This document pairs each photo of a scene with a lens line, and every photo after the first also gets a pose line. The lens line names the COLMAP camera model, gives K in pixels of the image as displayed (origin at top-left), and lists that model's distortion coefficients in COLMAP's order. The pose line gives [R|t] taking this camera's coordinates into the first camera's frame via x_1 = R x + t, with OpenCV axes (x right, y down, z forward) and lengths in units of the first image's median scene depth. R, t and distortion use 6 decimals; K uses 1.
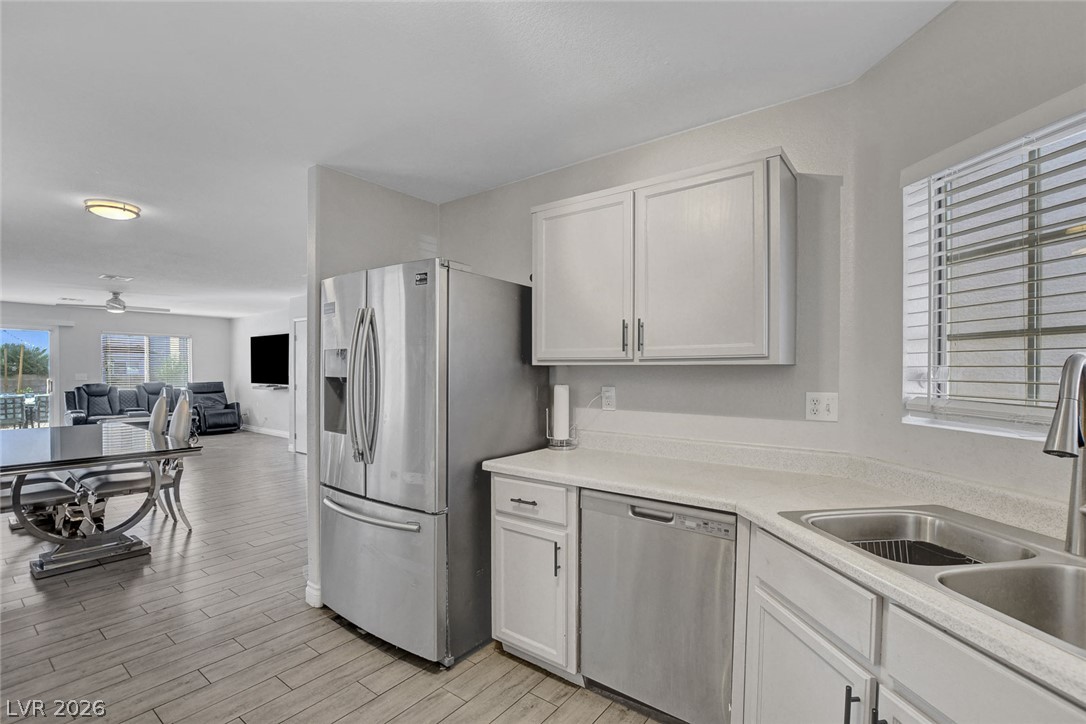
lens RADIAL K [[495.2, 0, 540.4], [0, 495.2, 373.6], [0, 0, 1]] dist [-0.028051, 0.000651]
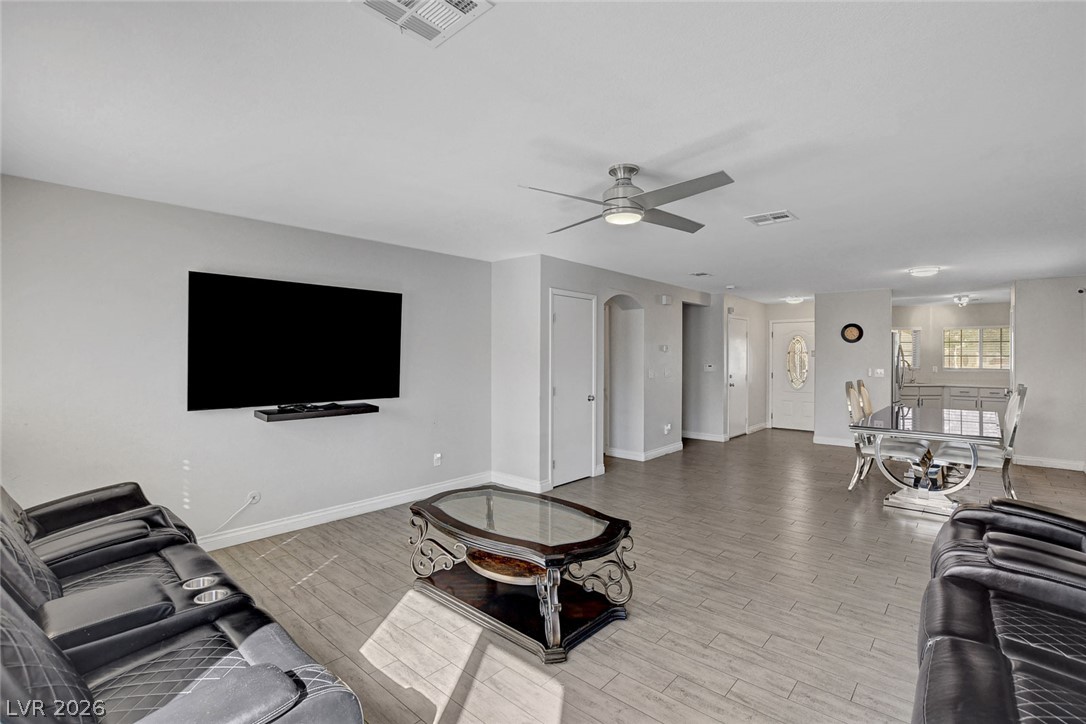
lens RADIAL K [[498.2, 0, 536.6], [0, 498.2, 353.7], [0, 0, 1]] dist [-0.028164, 0.000124]
pose [[0.082245, 0.000667, 0.996612, -1.067126], [0.005015, 0.999987, -0.001083, -0.021309], [-0.996600, 0.005087, 0.082240, 0.874942]]
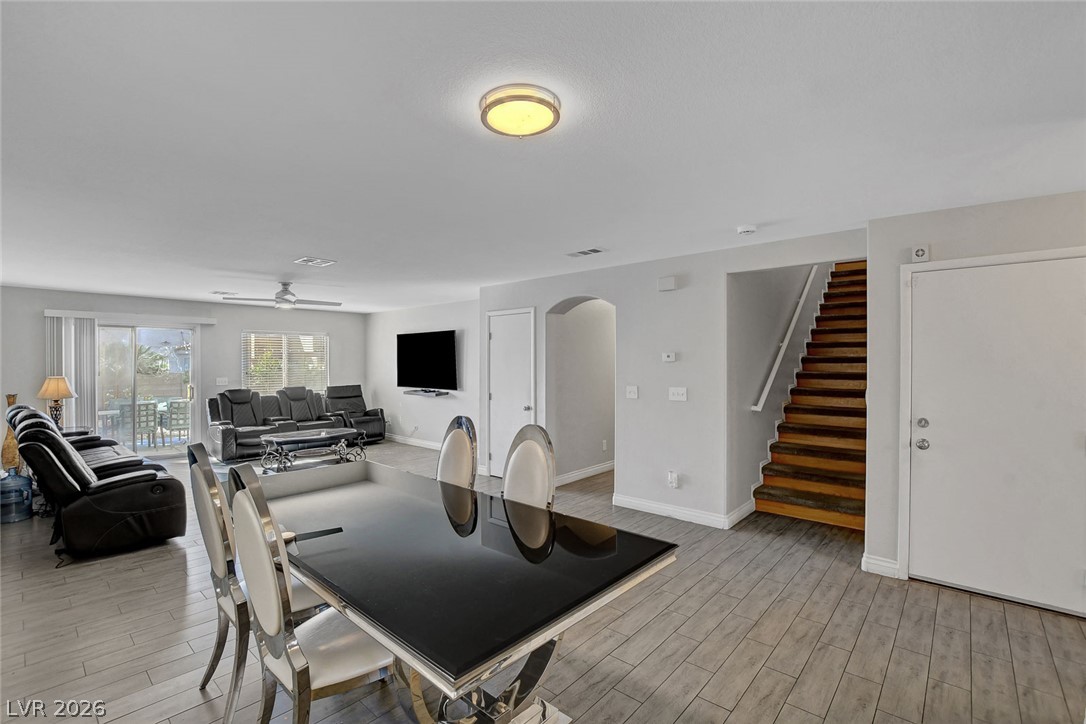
lens RADIAL K [[486.0, 0, 533.4], [0, 486.0, 363.3], [0, 0, 1]] dist [-0.032744, 0.000880]
pose [[0.996477, -0.004259, -0.083762, -0.324926], [0.003748, 0.999973, -0.006262, -0.019817], [0.083786, 0.005927, 0.996466, 0.181687]]
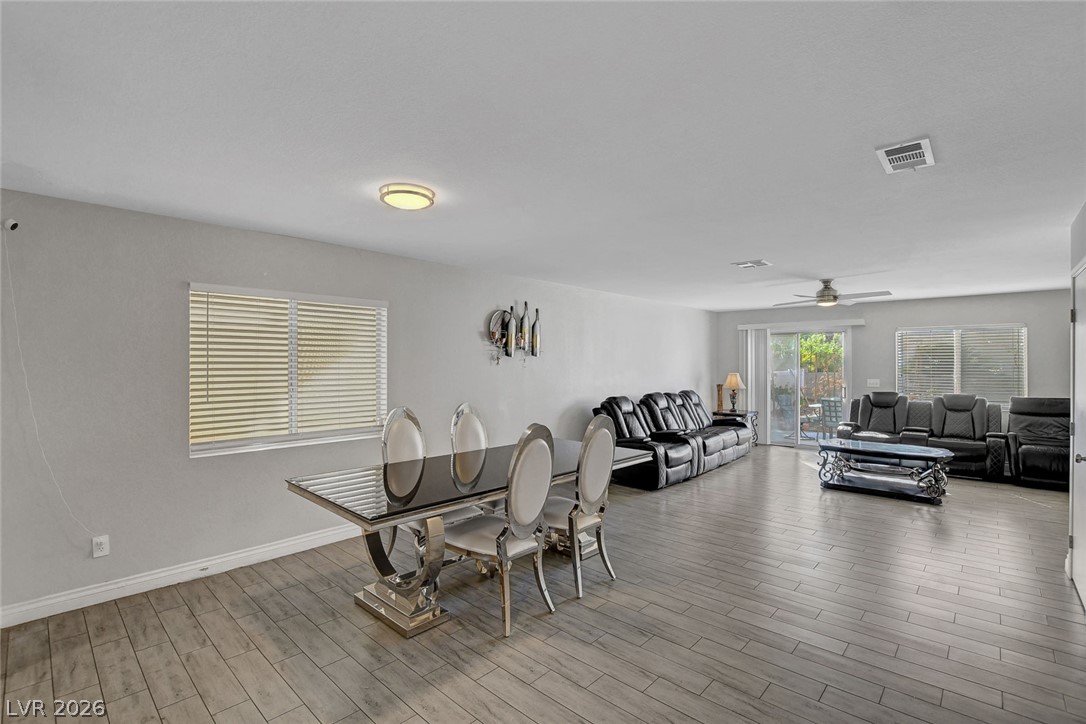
lens RADIAL K [[501.0, 0, 539.0], [0, 501.0, 364.0], [0, 0, 1]] dist [-0.040165, 0.006638]
pose [[-0.095398, 0.000660, -0.995439, -0.026381], [-0.010783, 0.999940, 0.001697, -0.023304], [0.995381, 0.010896, -0.095386, 0.516201]]
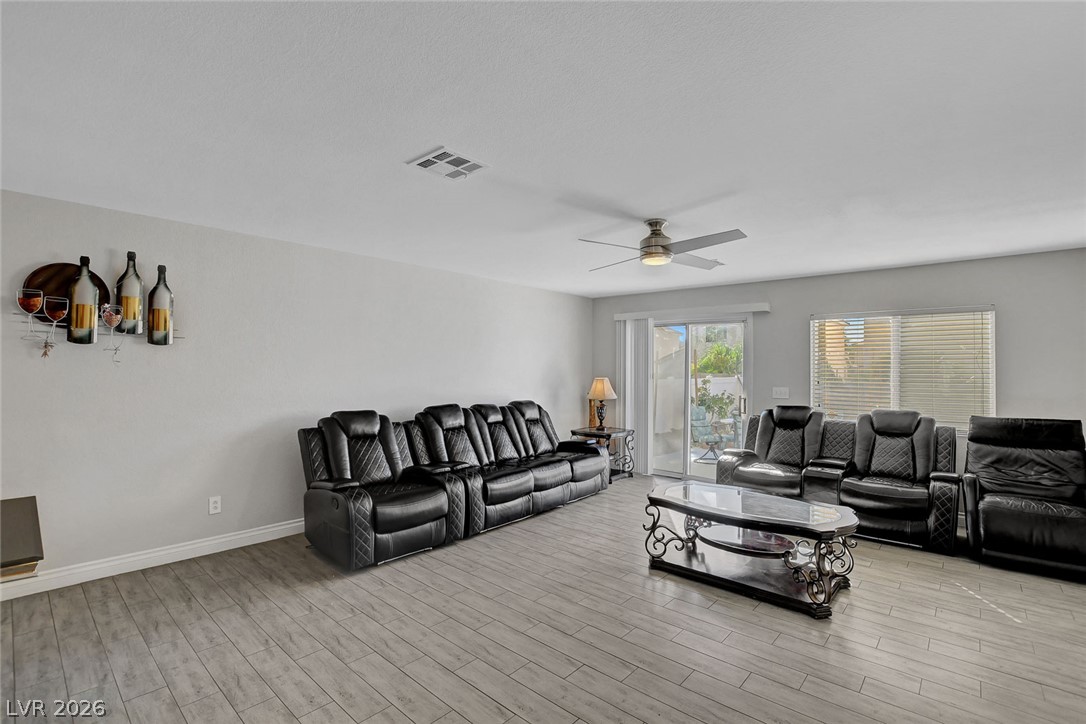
lens RADIAL K [[492.2, 0, 538.4], [0, 492.2, 364.5], [0, 0, 1]] dist [-0.030734, 0.000663]
pose [[-0.081916, -0.013264, -0.996551, -0.332047], [-0.016681, 0.999790, -0.011936, -0.016780], [0.996500, 0.015645, -0.082120, 0.783704]]
